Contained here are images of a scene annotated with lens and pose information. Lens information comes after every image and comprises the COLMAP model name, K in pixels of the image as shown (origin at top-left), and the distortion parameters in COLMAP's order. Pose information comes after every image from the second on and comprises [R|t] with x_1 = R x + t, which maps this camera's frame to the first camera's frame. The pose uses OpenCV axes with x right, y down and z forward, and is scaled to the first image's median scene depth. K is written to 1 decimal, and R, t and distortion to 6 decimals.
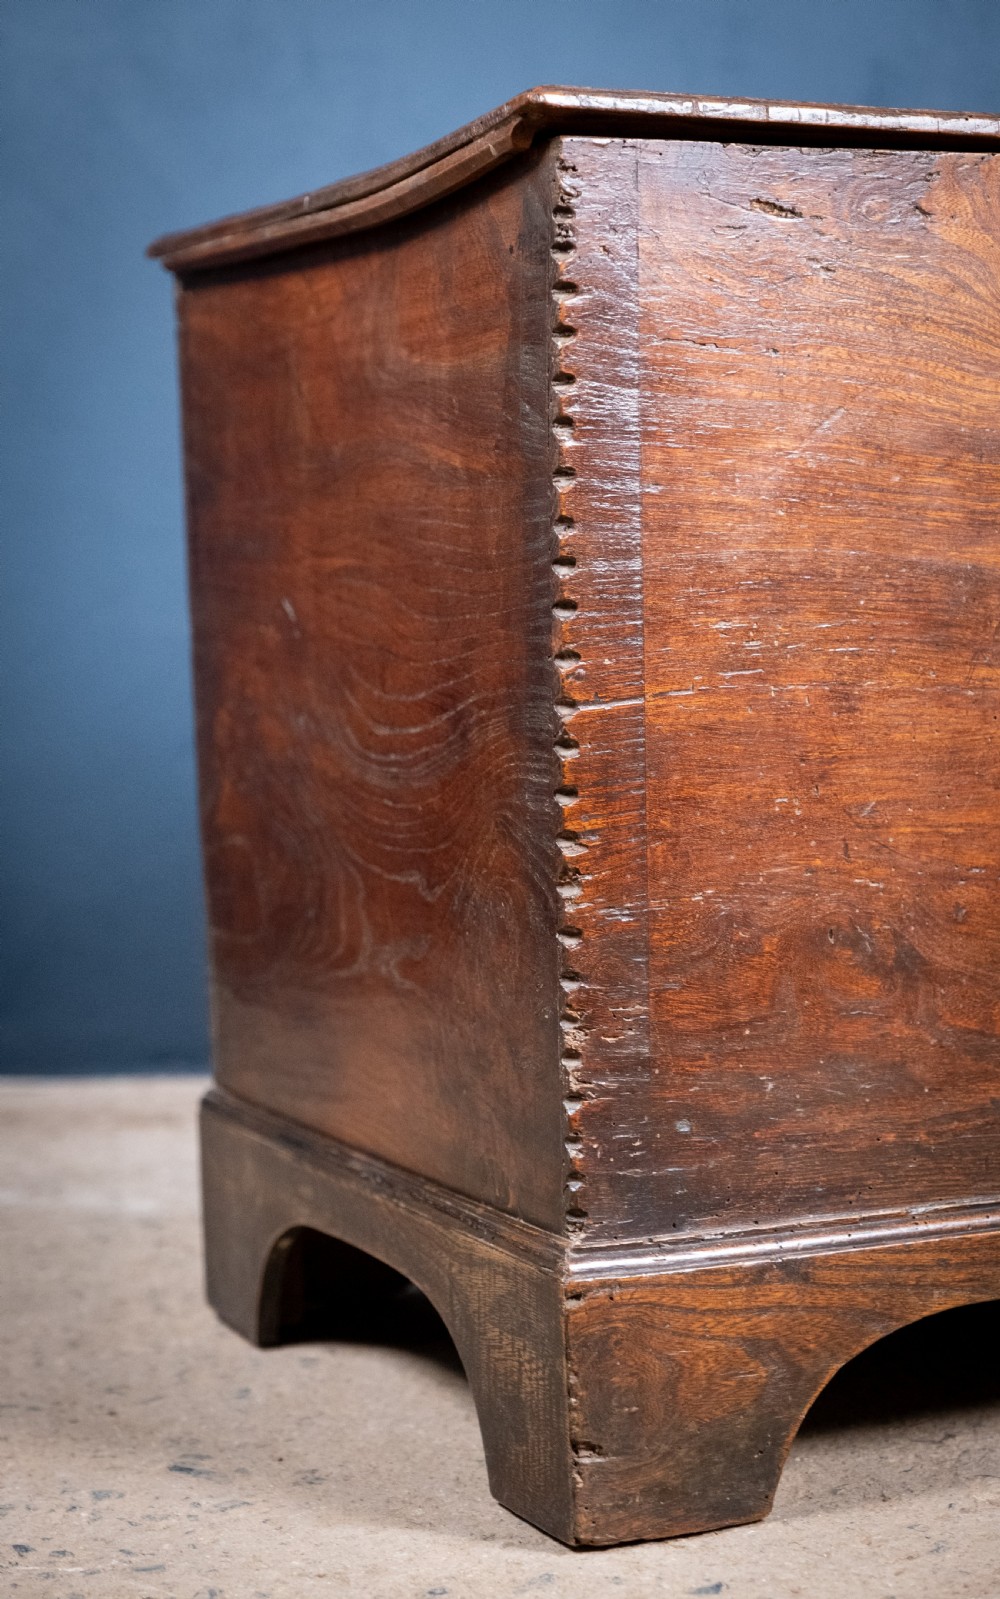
lens RADIAL K [[3033.8, 0, 467.7], [0, 3033.8, 803.8], [0, 0, 1]] dist [0.001281, -0.043052]
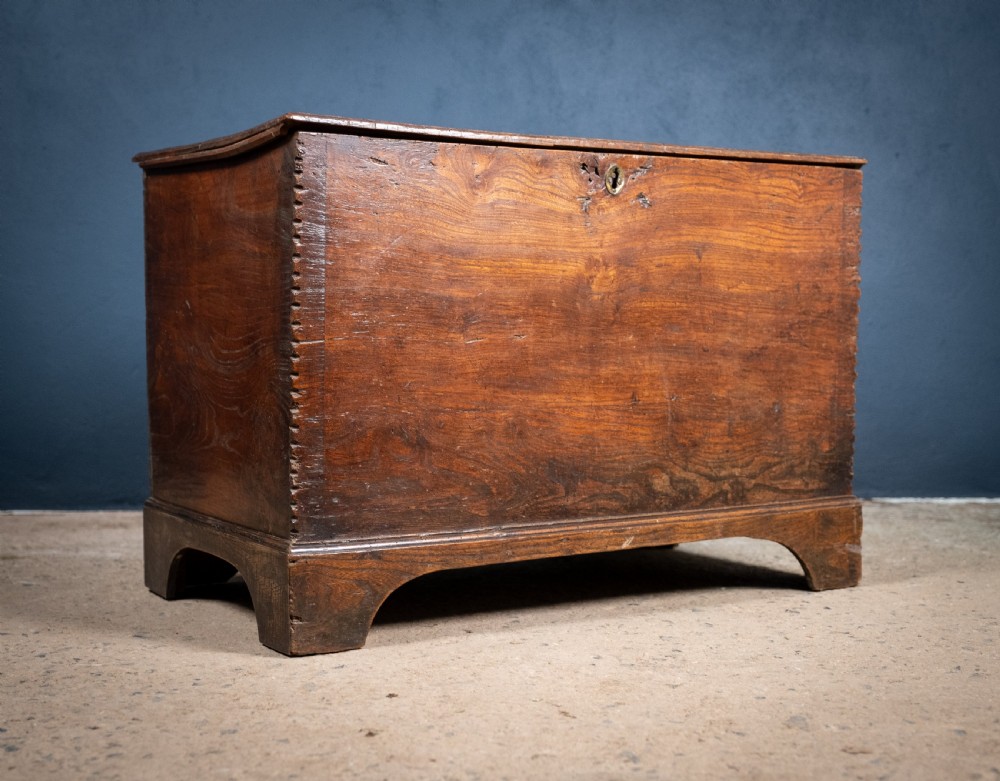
lens RADIAL K [[1534.4, 0, 478.3], [0, 1534.4, 395.6], [0, 0, 1]] dist [0.000627, -0.025588]
pose [[0.989483, 0.025629, 0.142360, 0.000622], [-0.023261, 0.999562, -0.018276, 0.035041], [-0.142766, 0.014772, 0.989646, -0.355518]]
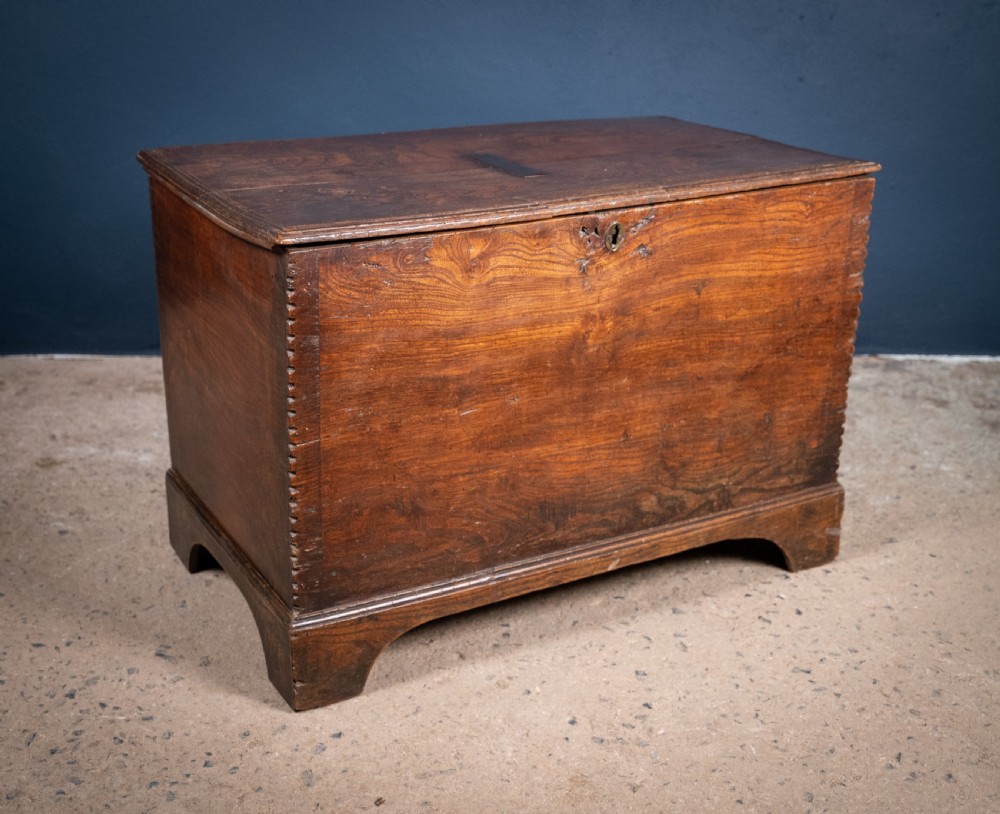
lens RADIAL K [[1490.3, 0, 501.6], [0, 1490.3, 356.4], [0, 0, 1]] dist [0.004483, 0.021764]
pose [[0.992625, 0.007397, 0.121000, 0.055345], [-0.042049, 0.957176, 0.286436, -0.493191], [-0.113699, -0.289412, 0.950428, -0.295196]]
